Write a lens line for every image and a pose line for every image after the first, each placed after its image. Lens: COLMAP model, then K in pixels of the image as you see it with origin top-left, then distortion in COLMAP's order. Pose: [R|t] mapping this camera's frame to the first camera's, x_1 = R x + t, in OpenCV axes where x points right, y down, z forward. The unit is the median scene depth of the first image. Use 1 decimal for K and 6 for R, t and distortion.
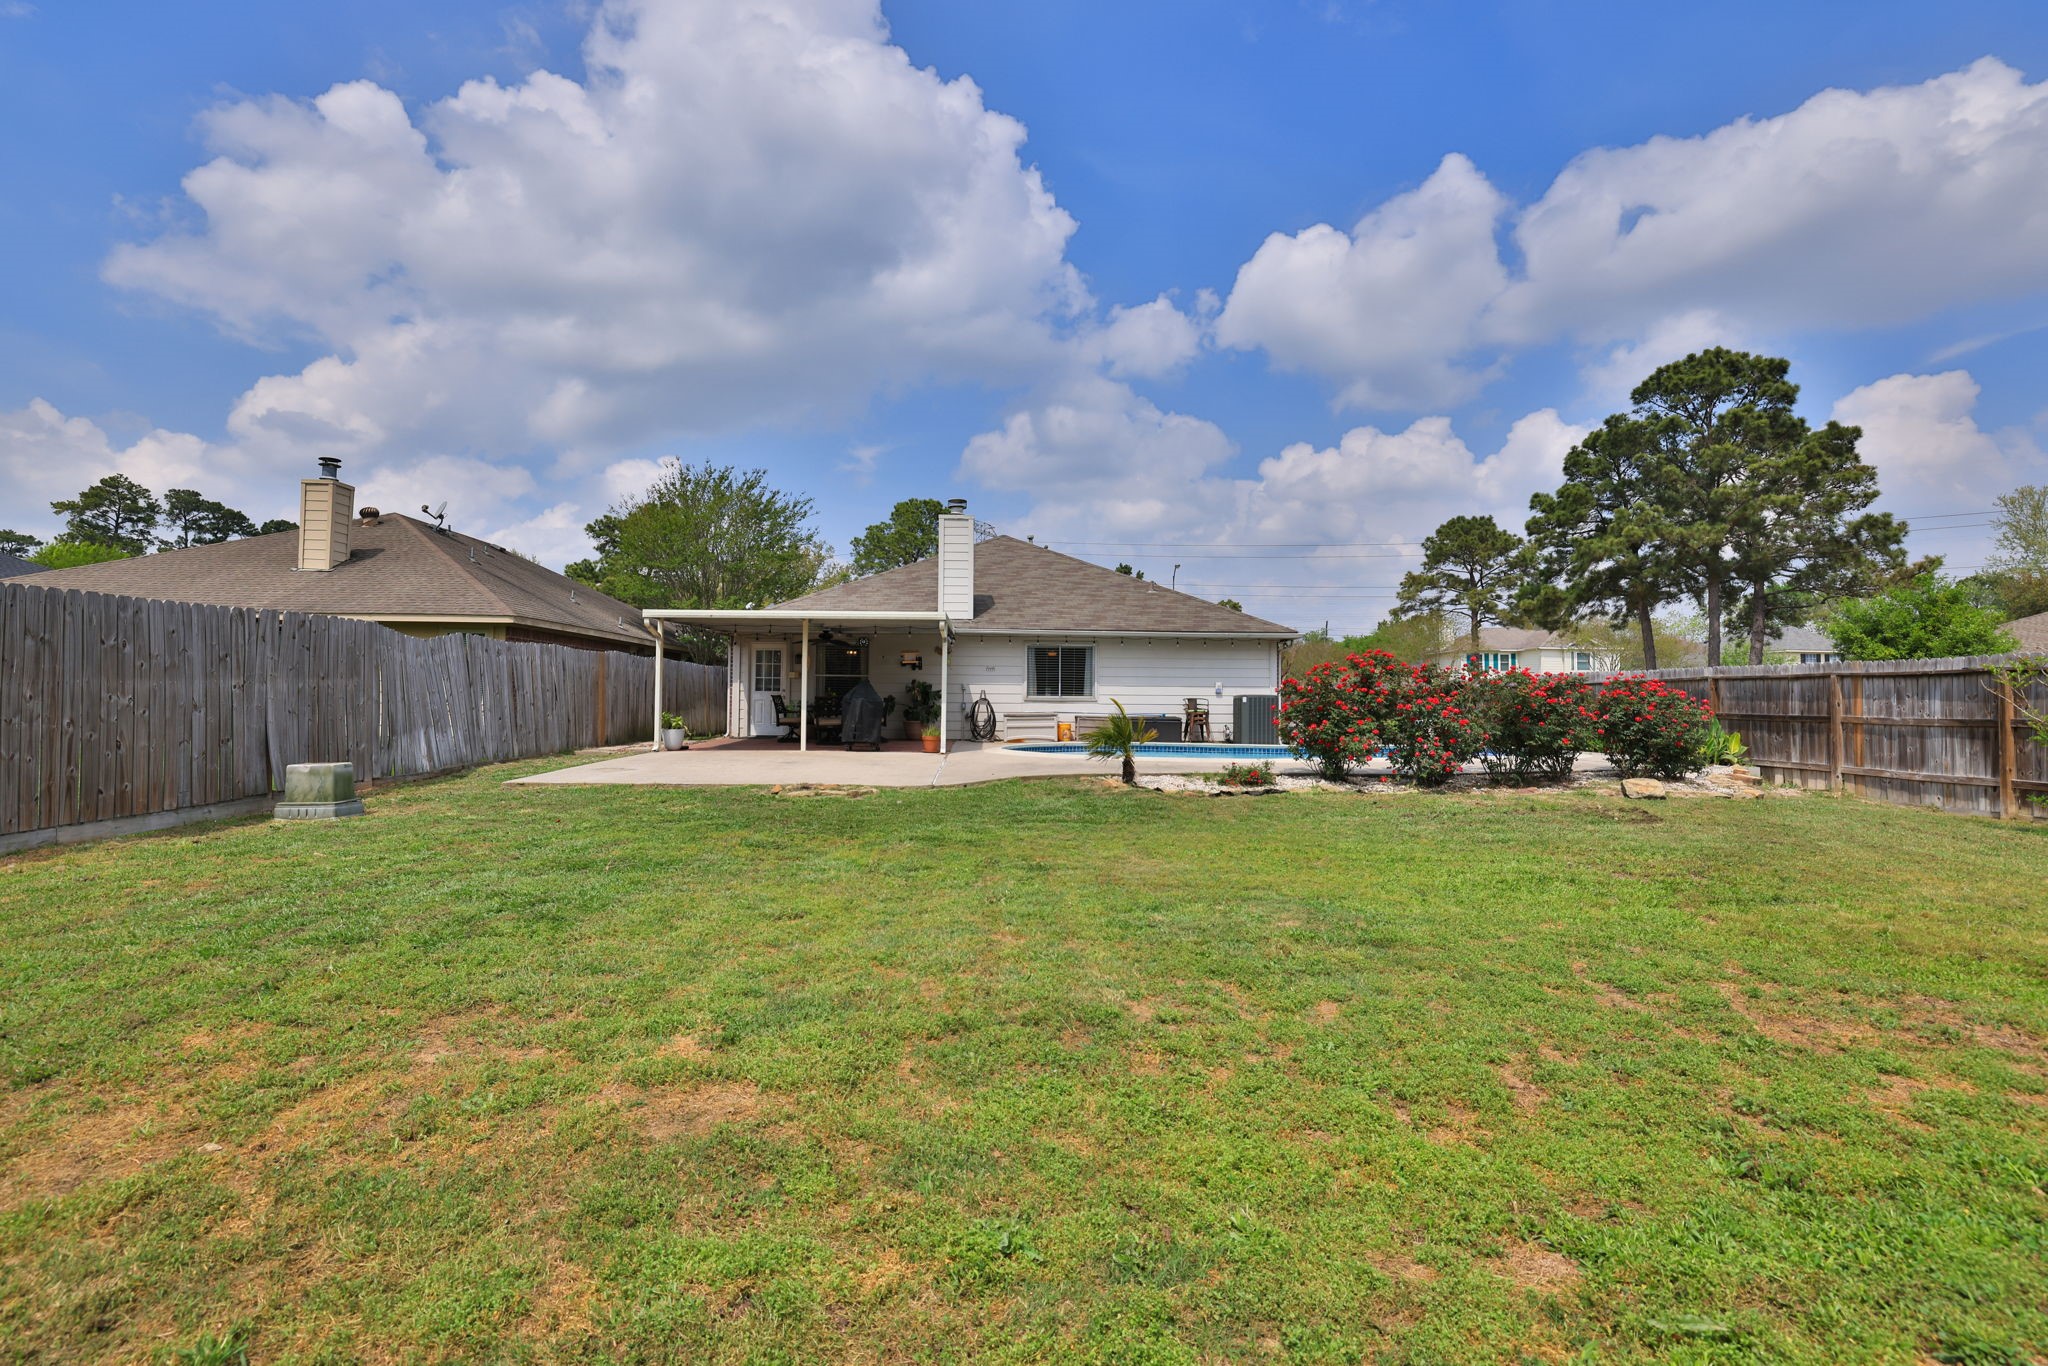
lens RADIAL K [[879.2, 0, 1025.1], [0, 879.2, 676.6], [0, 0, 1]] dist [-0.041327, 0.015244]
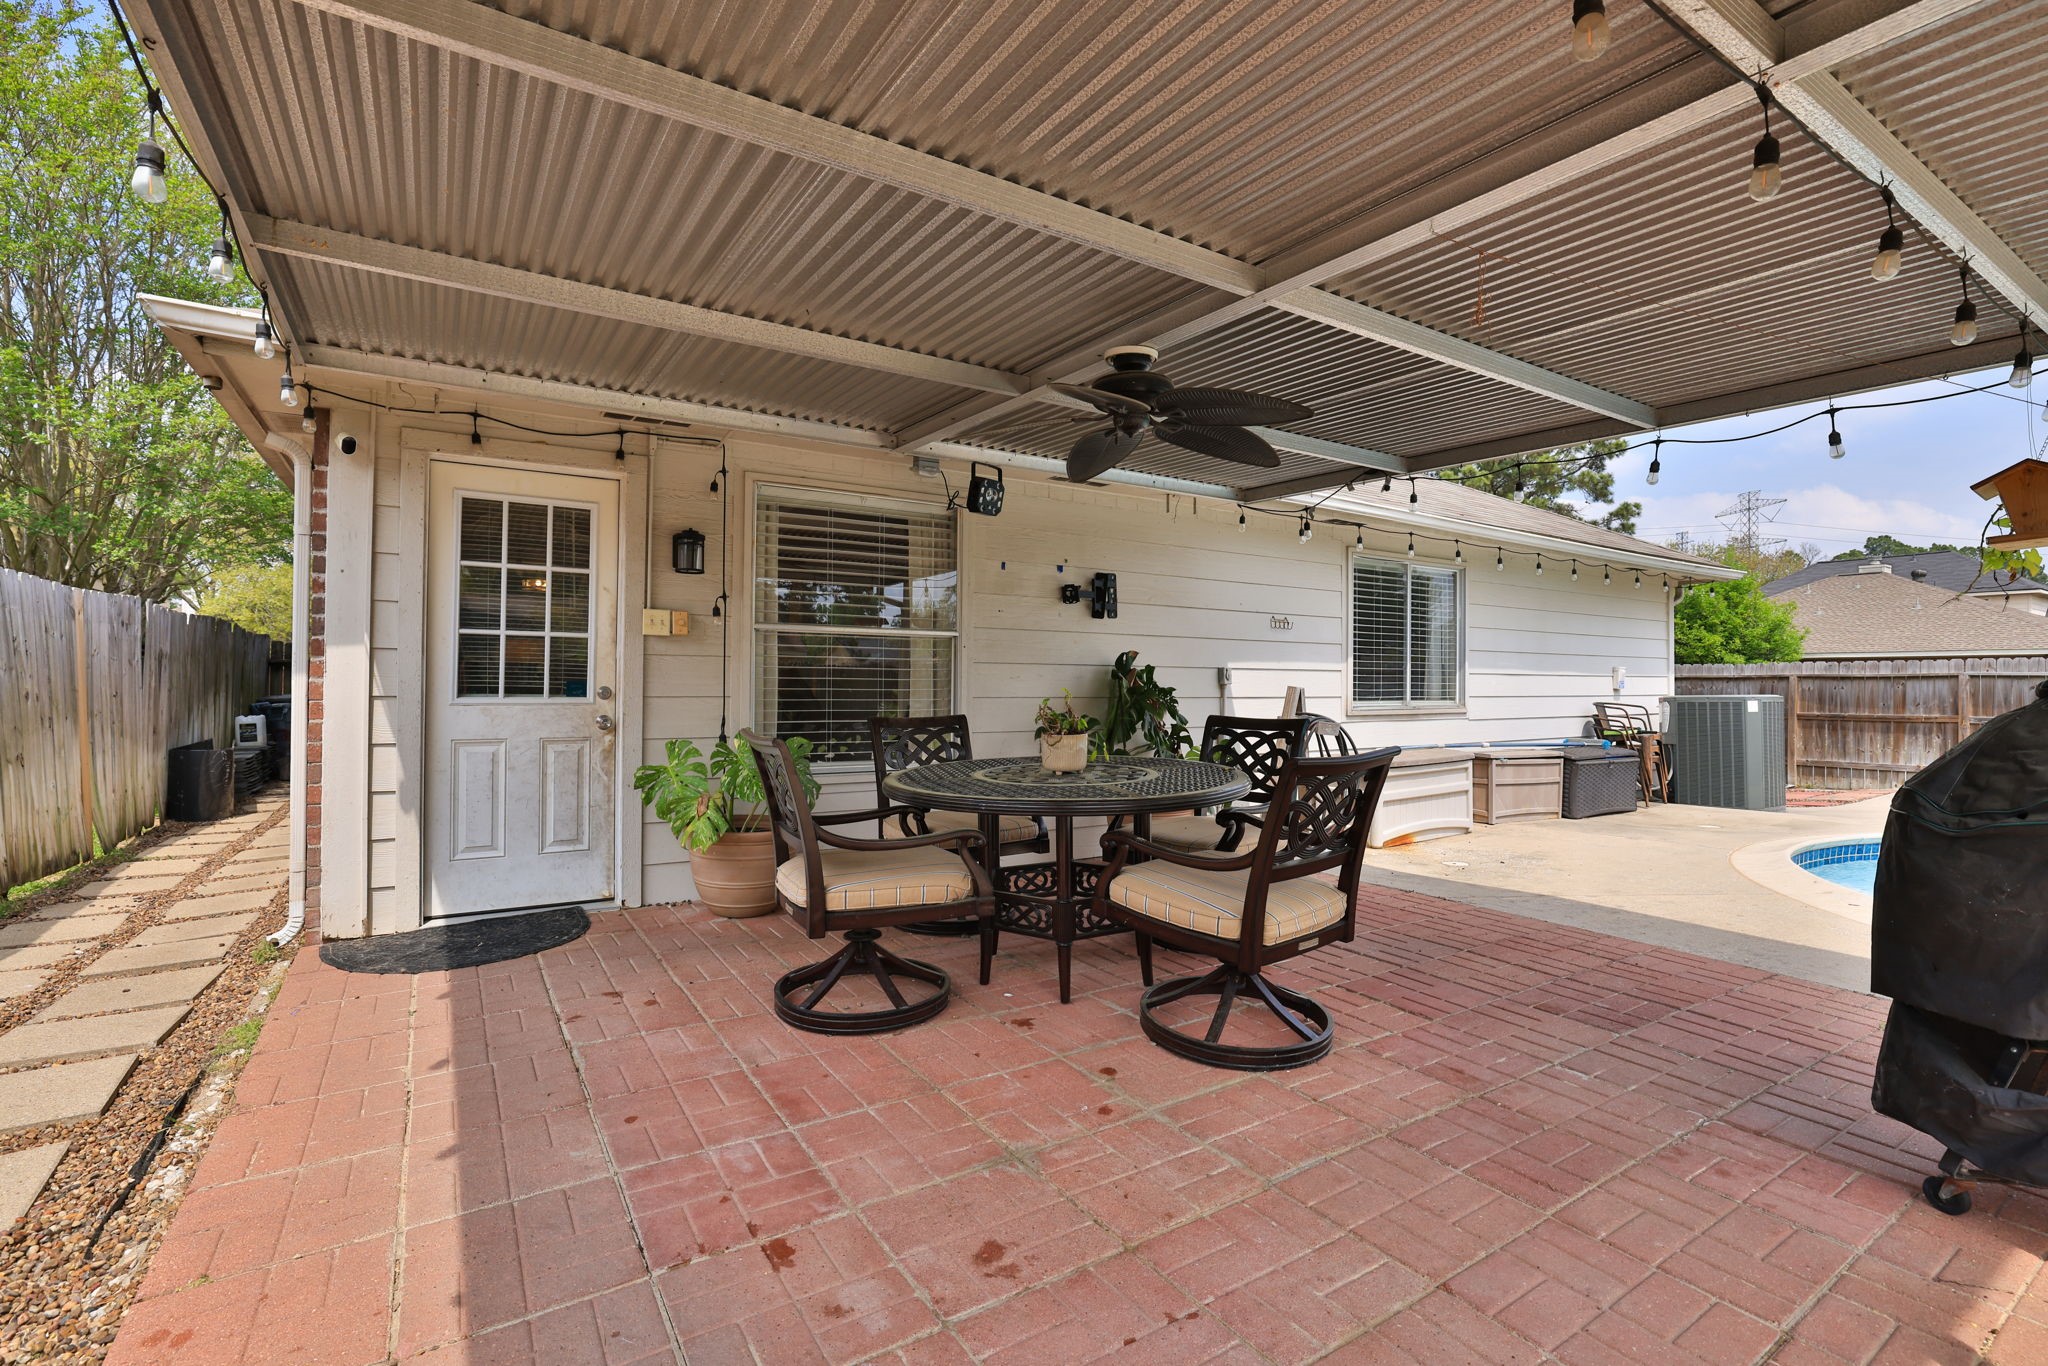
lens RADIAL K [[879.2, 0, 1025.1], [0, 879.2, 676.6], [0, 0, 1]] dist [-0.041327, 0.015244]
pose [[0.888822, 0.000584, 0.458252, -0.277442], [-0.012683, 0.999647, 0.023327, 0.005225], [-0.458077, -0.026545, 0.888516, 0.746198]]
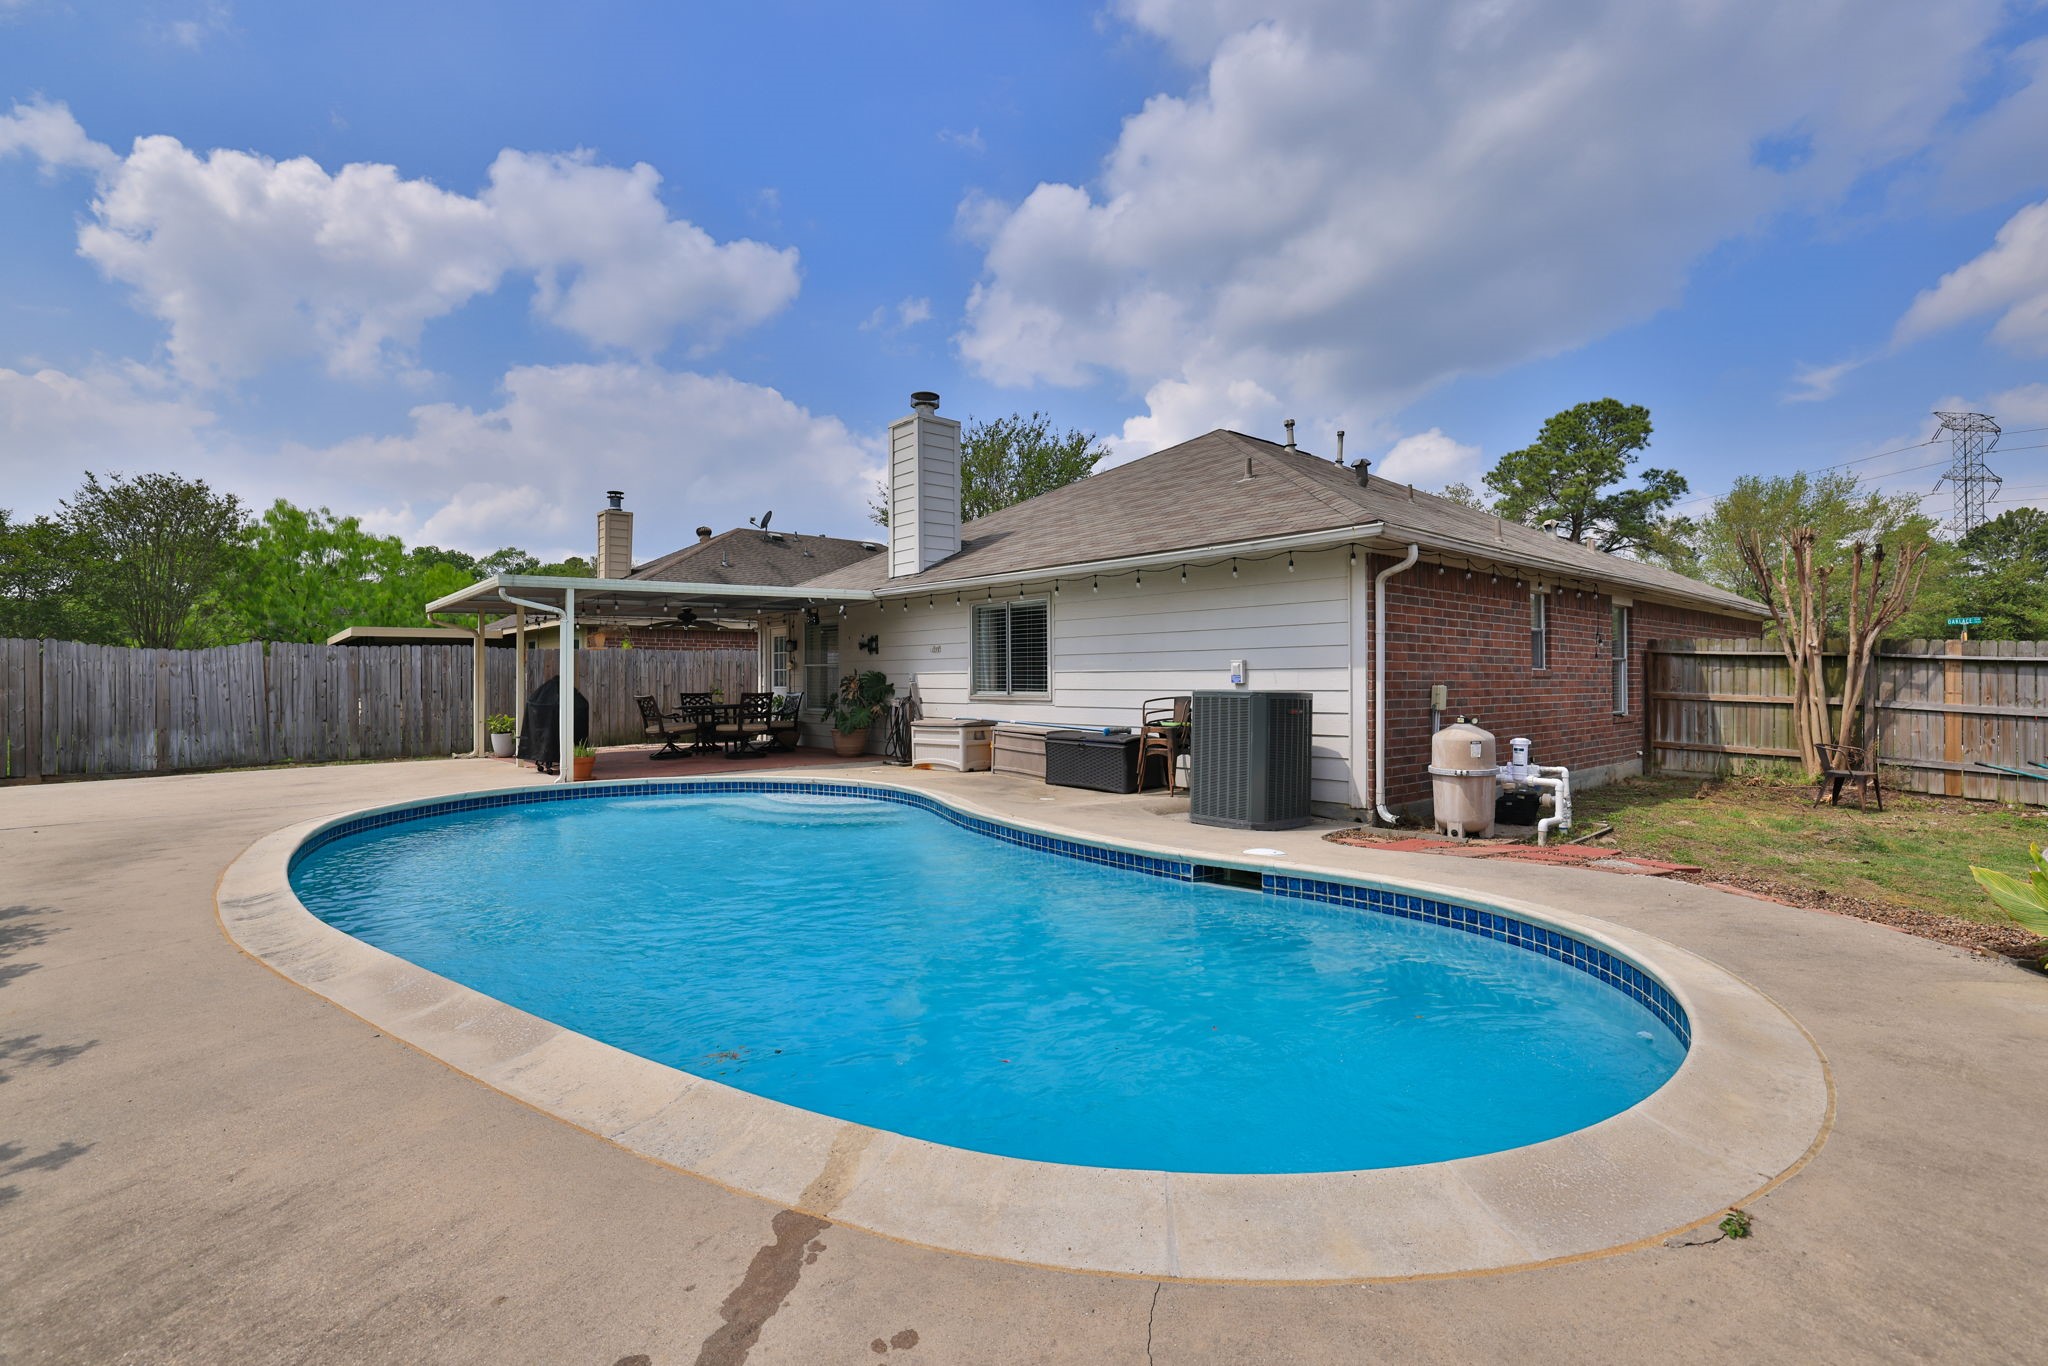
lens RADIAL K [[877.9, 0, 1025.3], [0, 877.9, 673.5], [0, 0, 1]] dist [-0.042473, 0.014408]
pose [[0.624420, -0.016200, -0.780921, 0.492242], [0.031304, 0.999501, 0.004296, 0.008205], [0.780461, -0.027129, 0.624615, 0.653770]]
